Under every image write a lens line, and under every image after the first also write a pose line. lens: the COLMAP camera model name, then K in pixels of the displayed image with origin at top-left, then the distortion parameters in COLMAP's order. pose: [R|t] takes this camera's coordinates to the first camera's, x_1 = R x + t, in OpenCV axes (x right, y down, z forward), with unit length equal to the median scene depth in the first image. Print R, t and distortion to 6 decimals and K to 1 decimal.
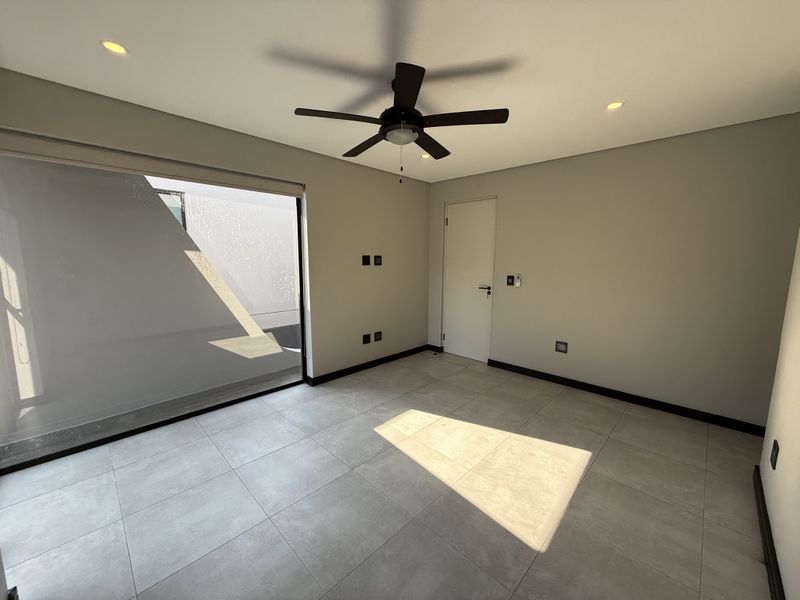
lens RADIAL K [[317.2, 0, 400.1], [0, 317.2, 298.8], [0, 0, 1]] dist [0.001055, -0.000002]
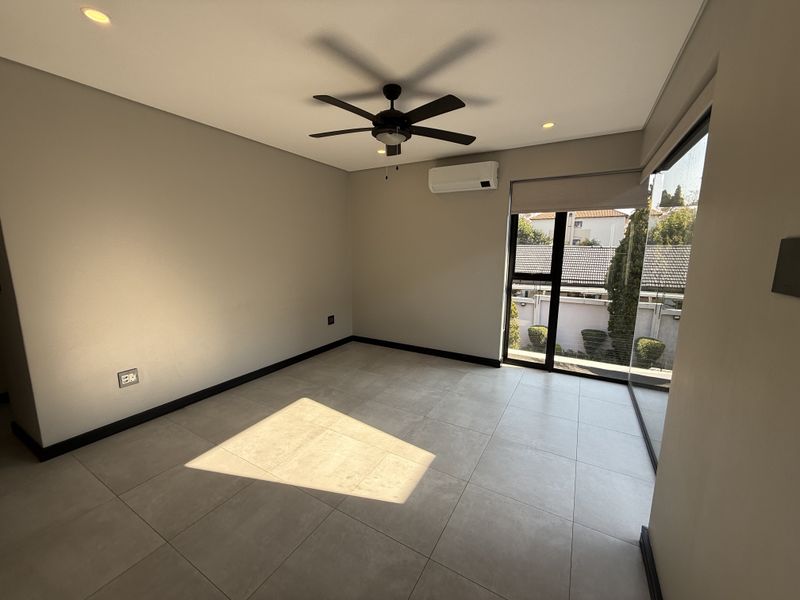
lens RADIAL K [[317.2, 0, 400.1], [0, 317.2, 298.8], [0, 0, 1]] dist [0.001055, -0.000002]
pose [[-0.967474, 0.029078, -0.251294, 0.222305], [-0.042563, 0.960500, 0.275005, -0.228609], [0.249365, 0.276756, -0.928021, 1.807107]]
